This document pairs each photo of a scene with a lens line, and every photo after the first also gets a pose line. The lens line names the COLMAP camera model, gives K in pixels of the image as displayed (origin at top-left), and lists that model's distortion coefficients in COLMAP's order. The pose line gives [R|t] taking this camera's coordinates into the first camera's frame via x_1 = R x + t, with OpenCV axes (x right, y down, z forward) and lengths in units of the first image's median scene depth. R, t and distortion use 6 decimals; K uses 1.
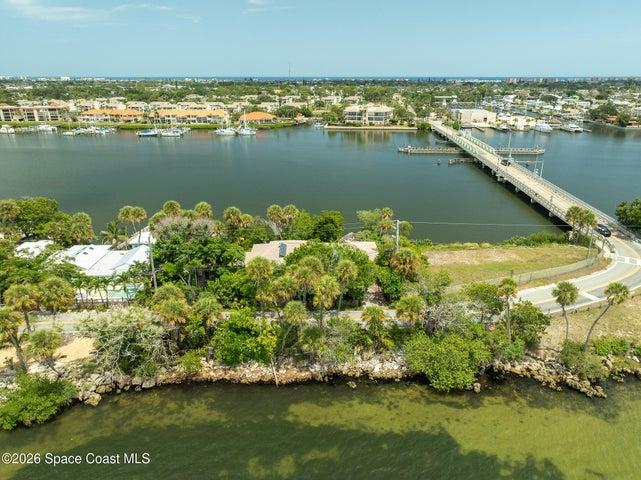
lens RADIAL K [[446.8, 0, 324.9], [0, 446.8, 239.0], [0, 0, 1]] dist [-0.018564, 0.021660]
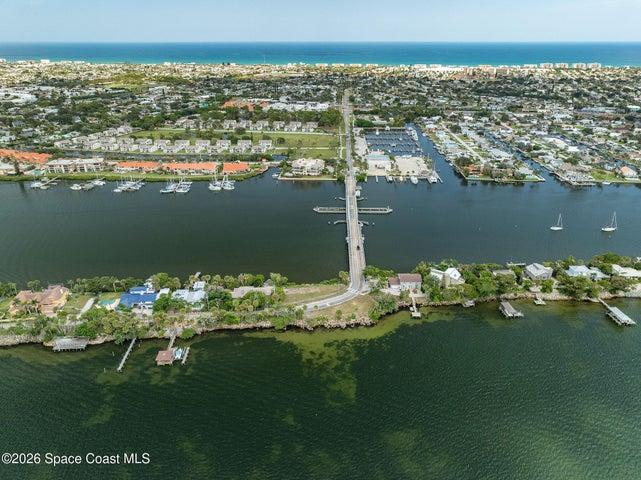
lens RADIAL K [[441.3, 0, 320.5], [0, 441.3, 240.0], [0, 0, 1]] dist [-0.008401, 0.006837]
pose [[0.999392, -0.017915, 0.029911, 0.107689], [0.015730, 0.997299, 0.071748, -0.161447], [-0.031116, -0.071233, 0.996974, -0.624923]]
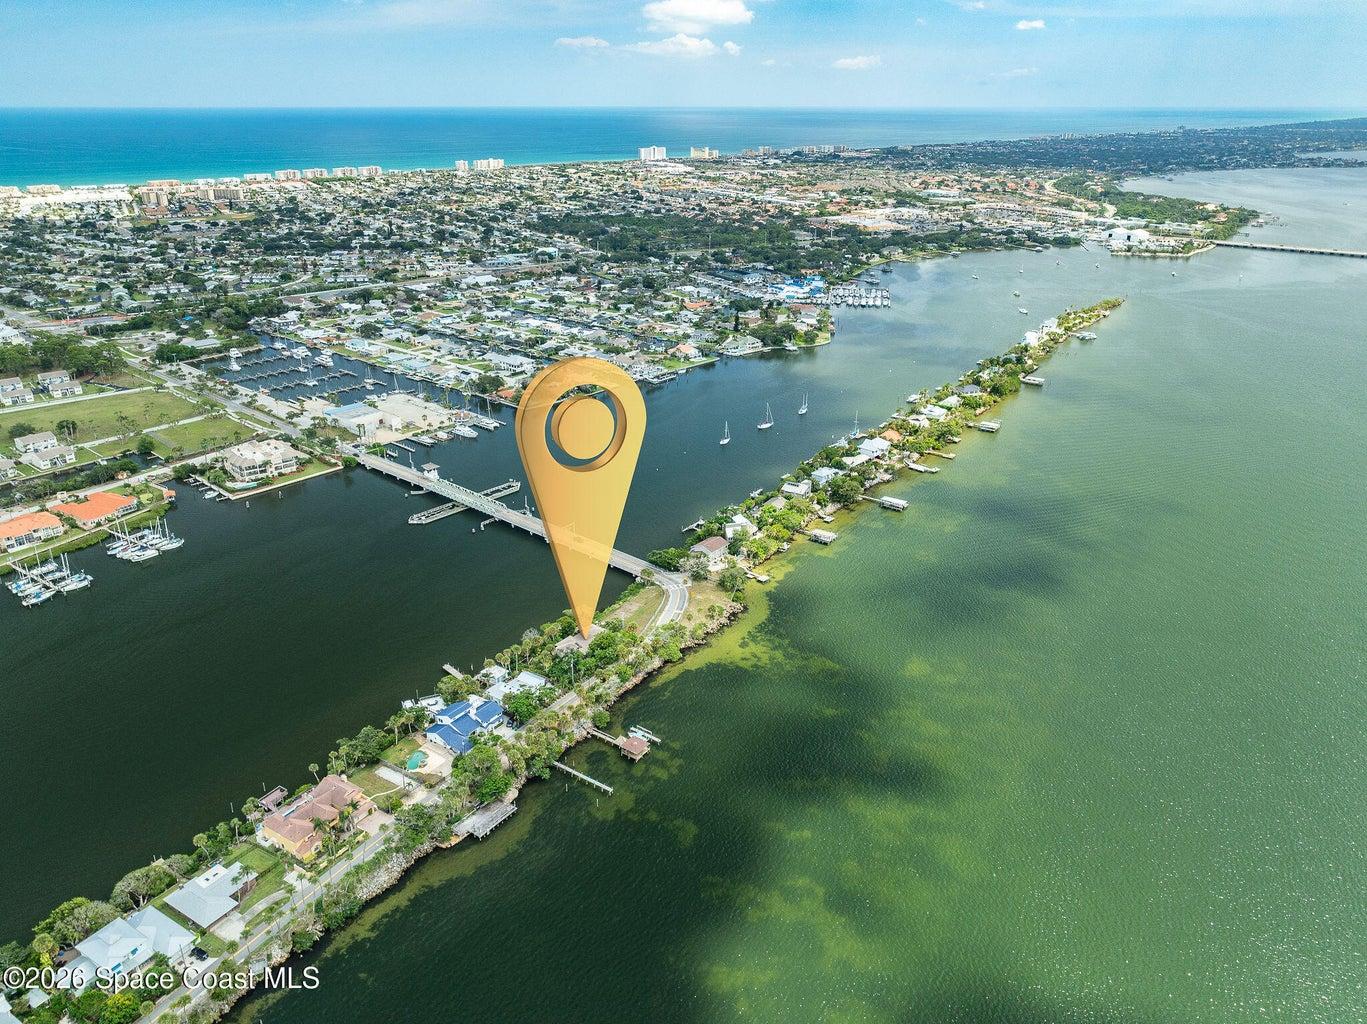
lens RADIAL K [[970.0, 0, 647.3], [0, 970.0, 514.1], [0, 0, 1]] dist [-0.004537, -0.000516]
pose [[0.620769, -0.309883, 0.720152, -0.827154], [0.275293, 0.946234, 0.169865, -0.344233], [-0.734071, 0.092806, 0.672701, -0.657973]]
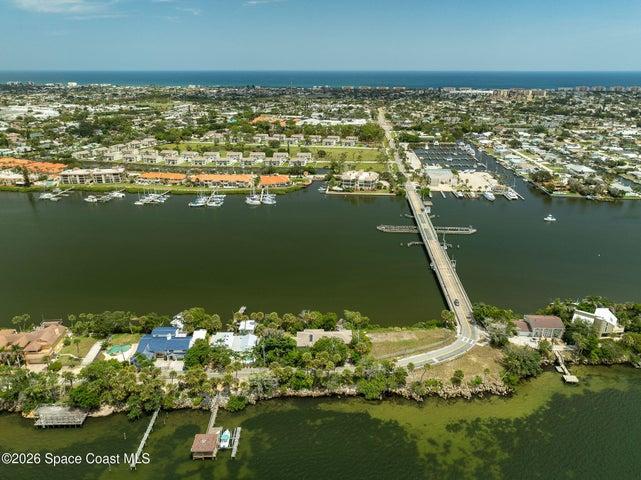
lens RADIAL K [[446.8, 0, 324.9], [0, 446.8, 239.0], [0, 0, 1]] dist [-0.018564, 0.021660]
pose [[1.000000, -0.000696, 0.000366, -0.006047], [0.000692, 0.999944, 0.010582, -0.141969], [-0.000373, -0.010582, 0.999944, -0.366884]]
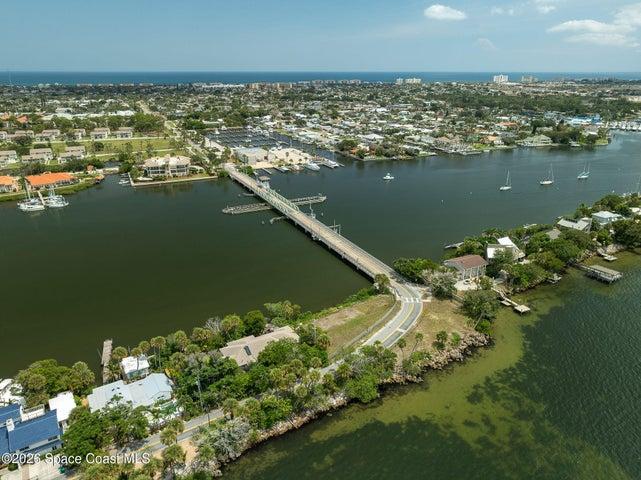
lens RADIAL K [[443.7, 0, 323.9], [0, 443.7, 241.1], [0, 0, 1]] dist [-0.009178, -0.000791]
pose [[0.858788, -0.183249, 0.478438, -0.153393], [0.175421, 0.982573, 0.061463, -0.115382], [-0.481363, 0.031145, 0.875968, -0.158826]]
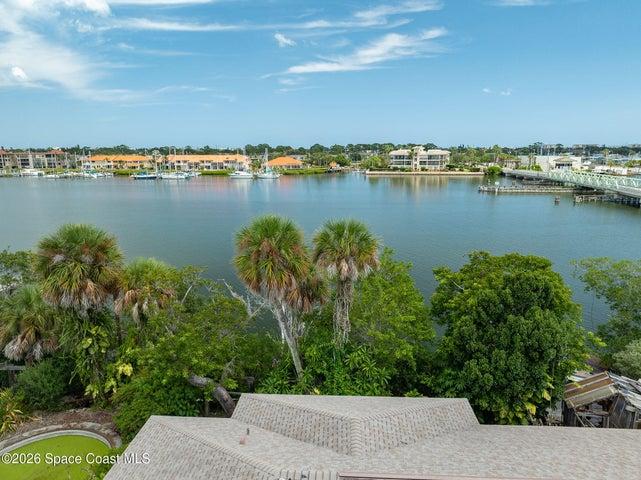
lens RADIAL K [[446.8, 0, 324.9], [0, 446.8, 239.0], [0, 0, 1]] dist [-0.018564, 0.021660]
pose [[0.998263, 0.008977, -0.058222, -0.029423], [-0.017799, 0.988092, -0.152829, -0.007925], [0.056157, 0.153600, 0.986536, 0.244758]]
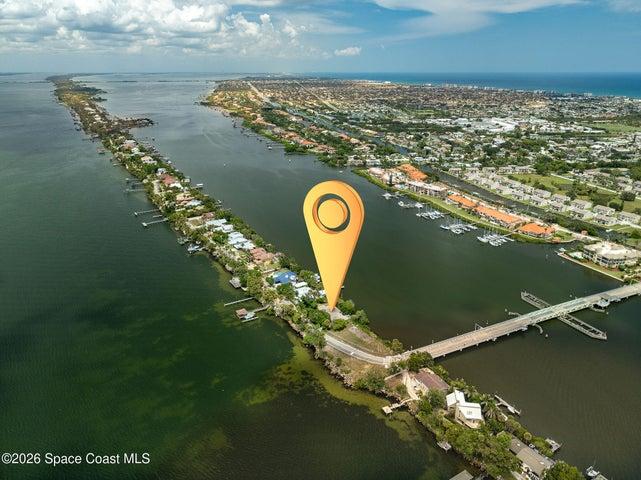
lens RADIAL K [[443.7, 0, 323.9], [0, 443.7, 241.1], [0, 0, 1]] dist [-0.009178, -0.000791]
pose [[0.486756, 0.308921, -0.817090, 0.822121], [-0.300724, 0.937465, 0.175285, -0.344037], [0.820143, 0.160398, 0.549216, -0.366290]]
